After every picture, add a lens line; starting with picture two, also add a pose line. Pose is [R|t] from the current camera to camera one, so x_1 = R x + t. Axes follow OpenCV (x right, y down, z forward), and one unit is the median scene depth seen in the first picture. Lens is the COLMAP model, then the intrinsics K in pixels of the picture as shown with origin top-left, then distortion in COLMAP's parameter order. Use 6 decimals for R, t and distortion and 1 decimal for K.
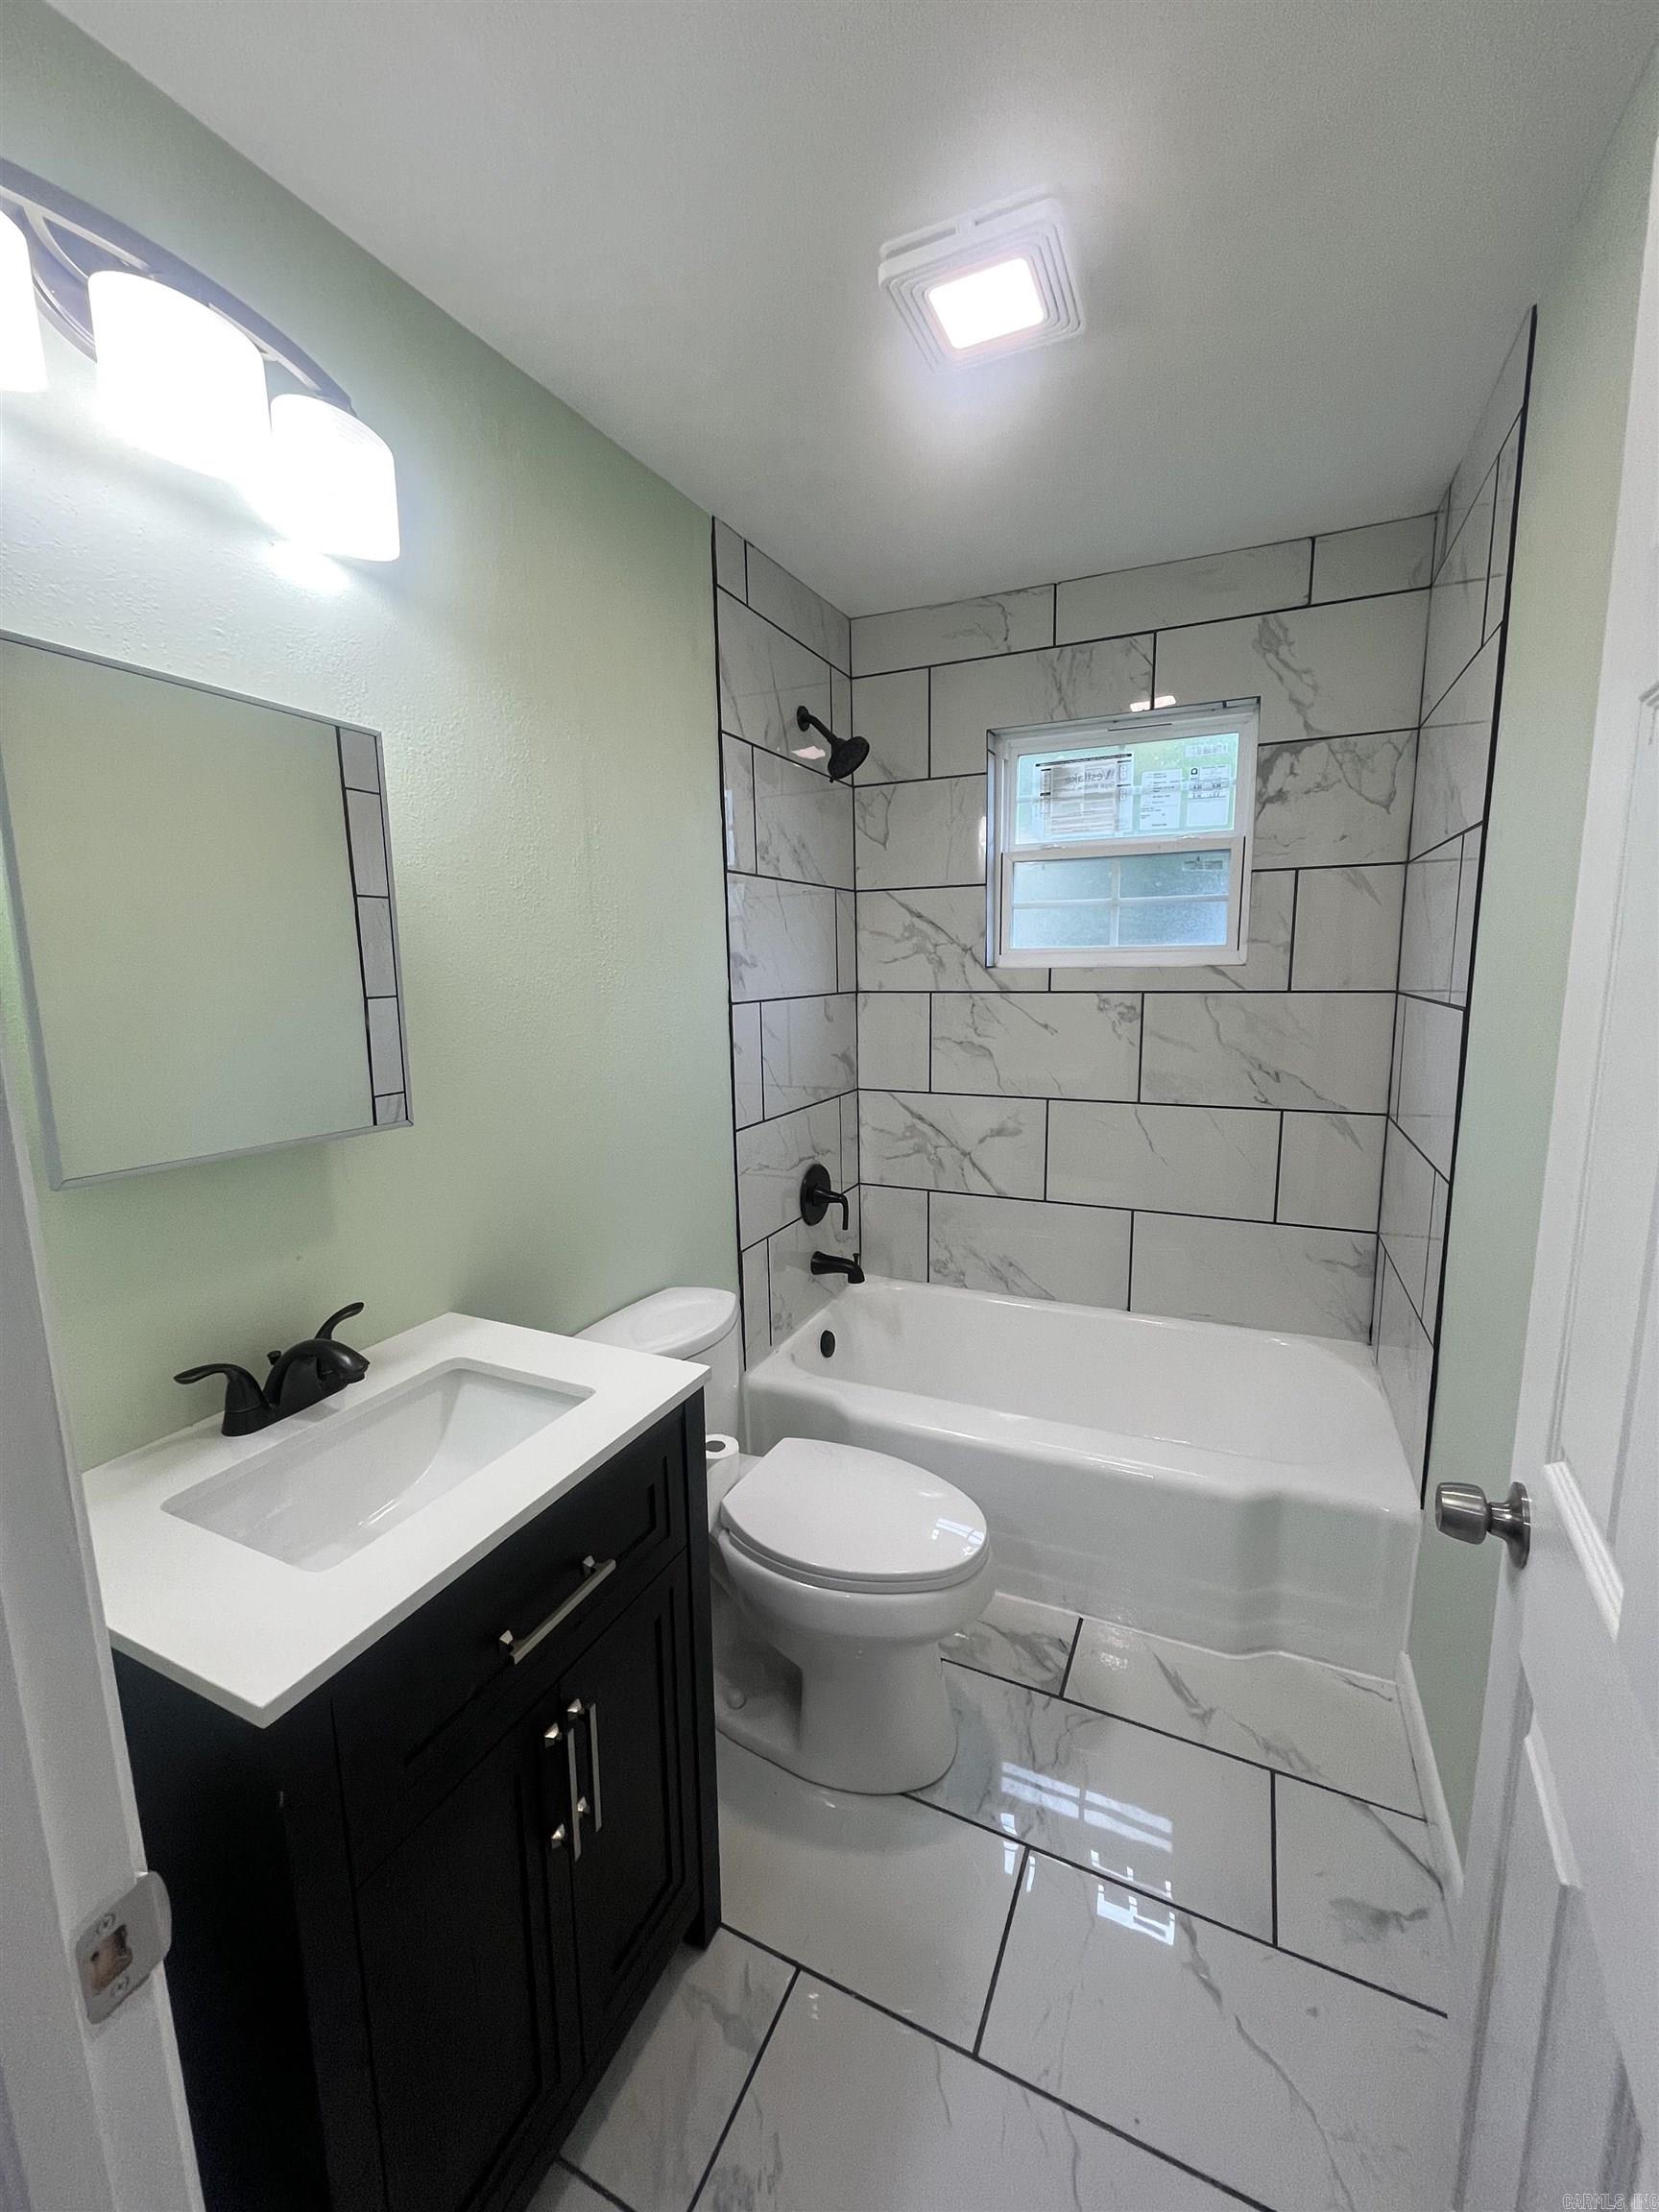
lens RADIAL K [[888.8, 0, 840.6], [0, 888.8, 1093.1], [0, 0, 1]] dist [-0.000660, -0.000644]
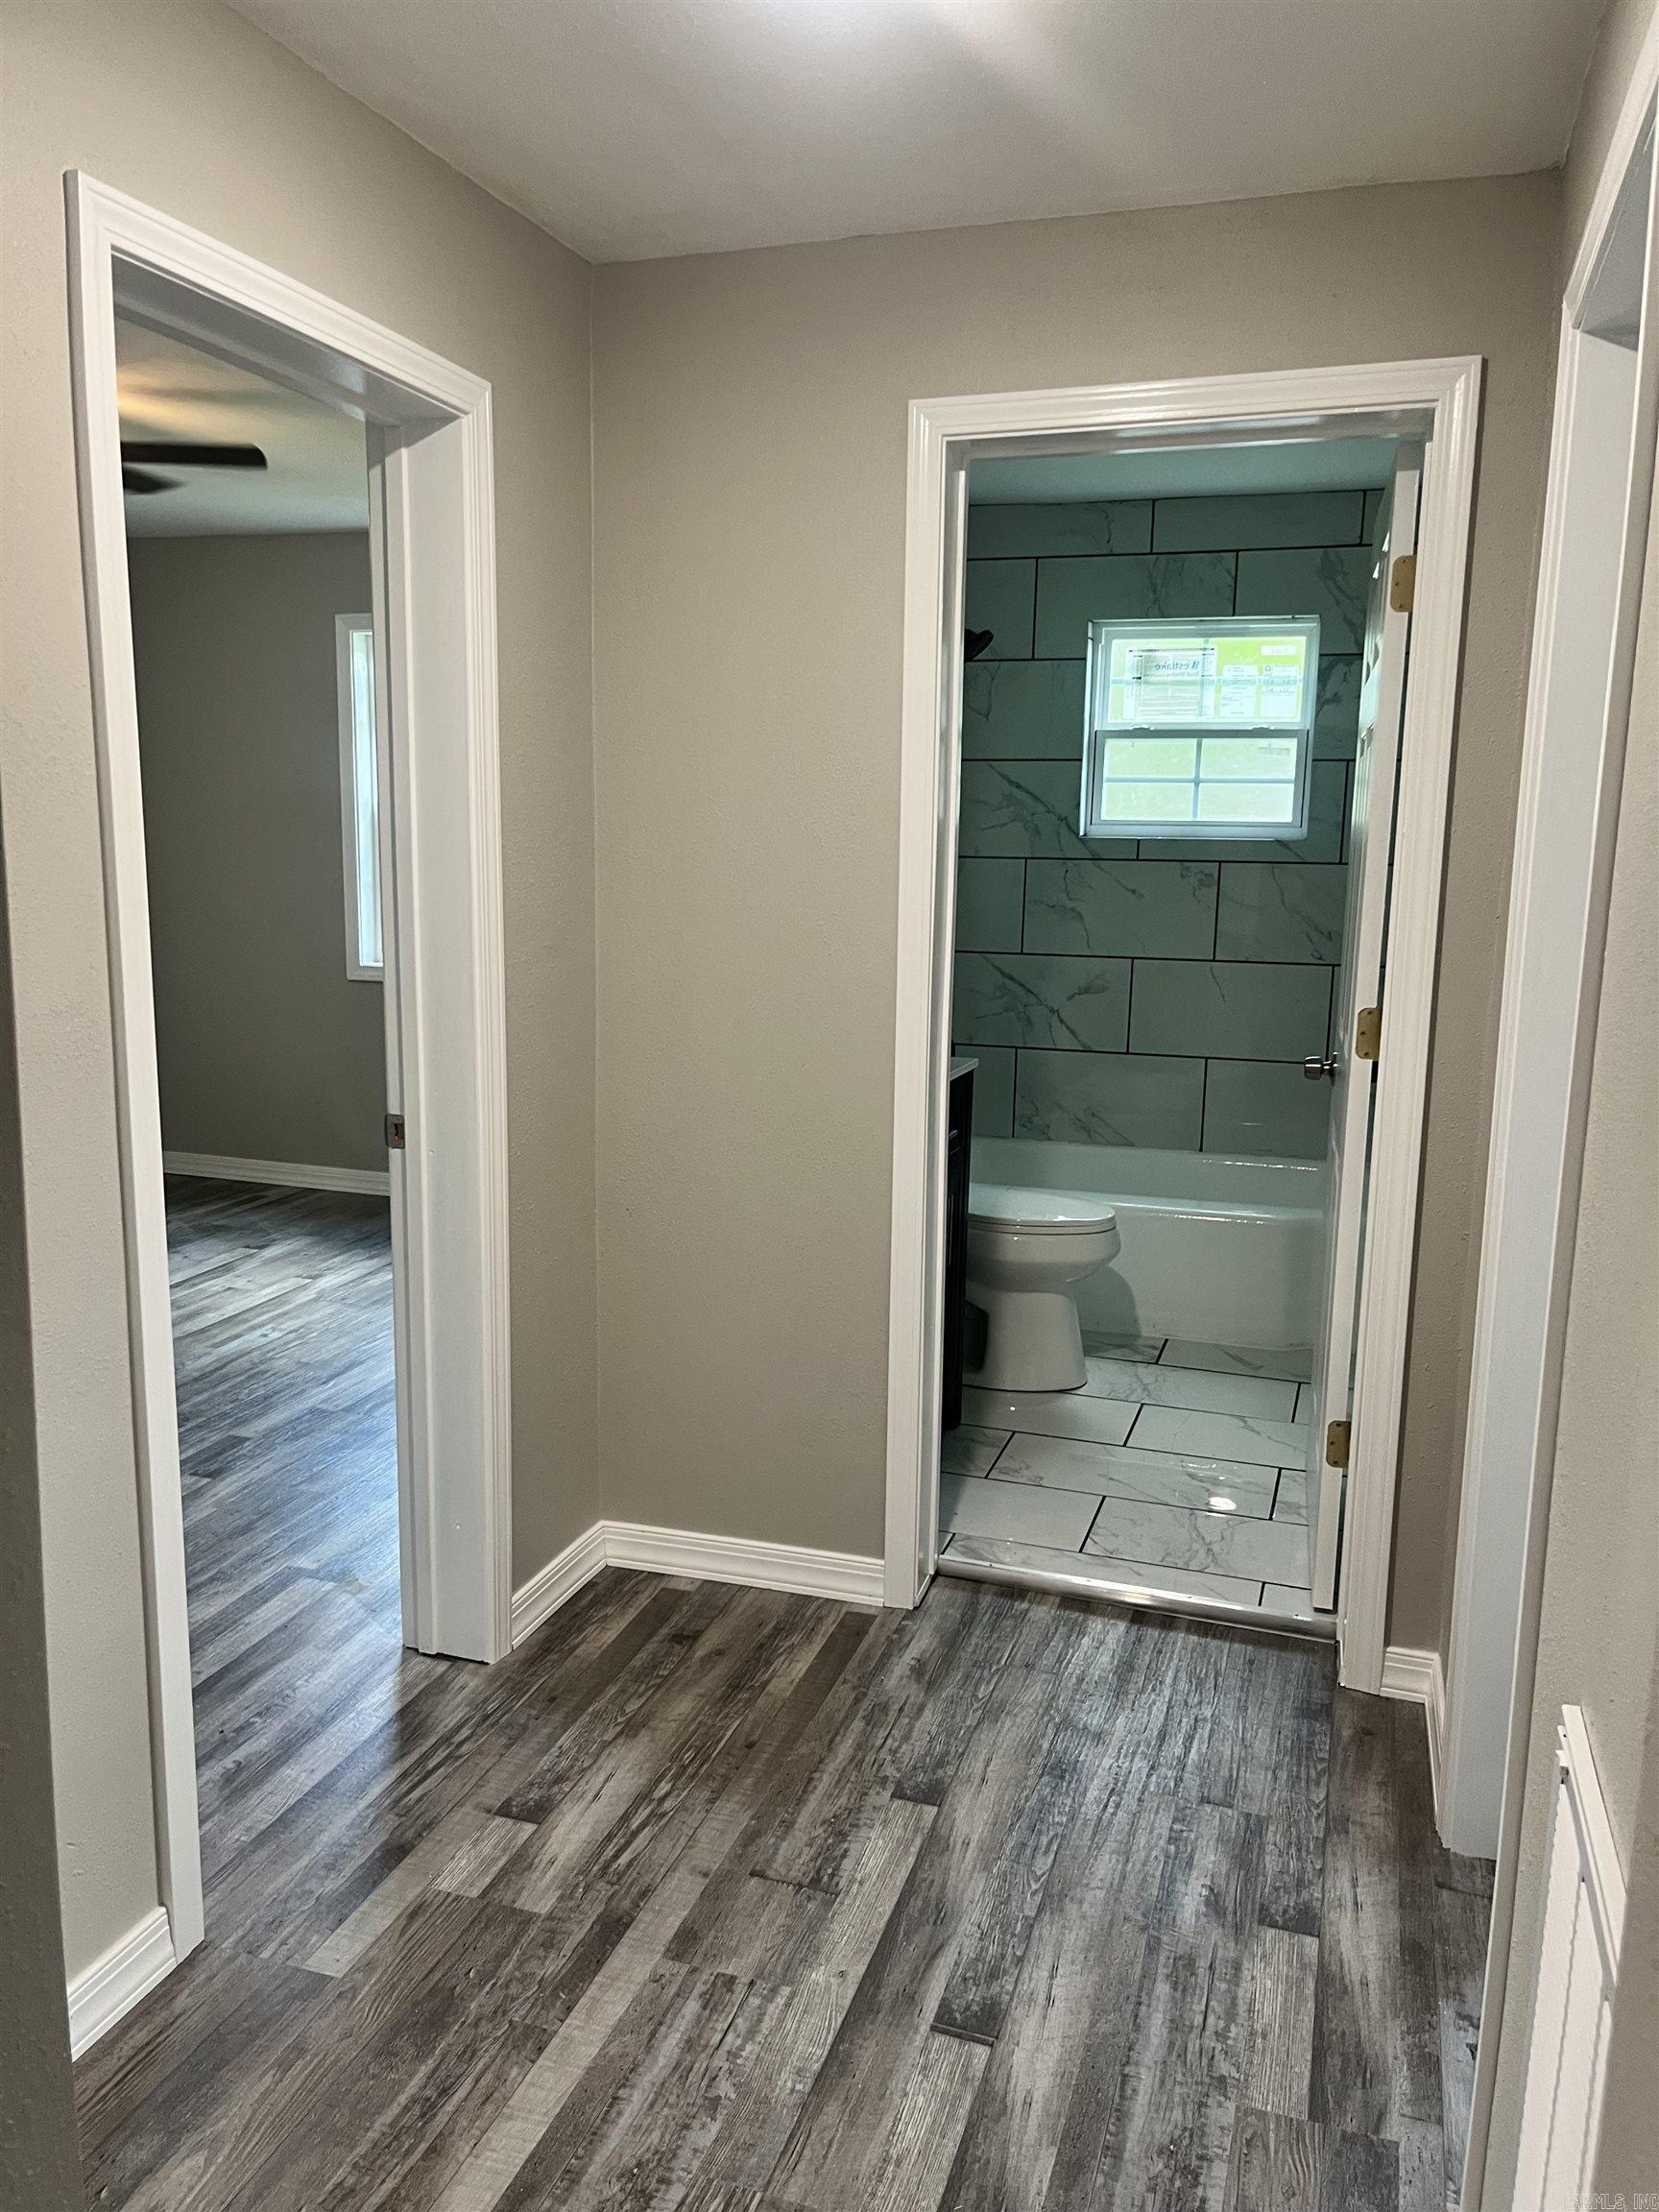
lens RADIAL K [[1651.5, 0, 821.4], [0, 1651.5, 1116.2], [0, 0, 1]] dist [0.012124, -0.000251]
pose [[0.994558, 0.011225, 0.103582, -0.368256], [-0.014024, 0.999555, 0.026330, 0.157428], [-0.103241, -0.027639, 0.994272, -1.019921]]
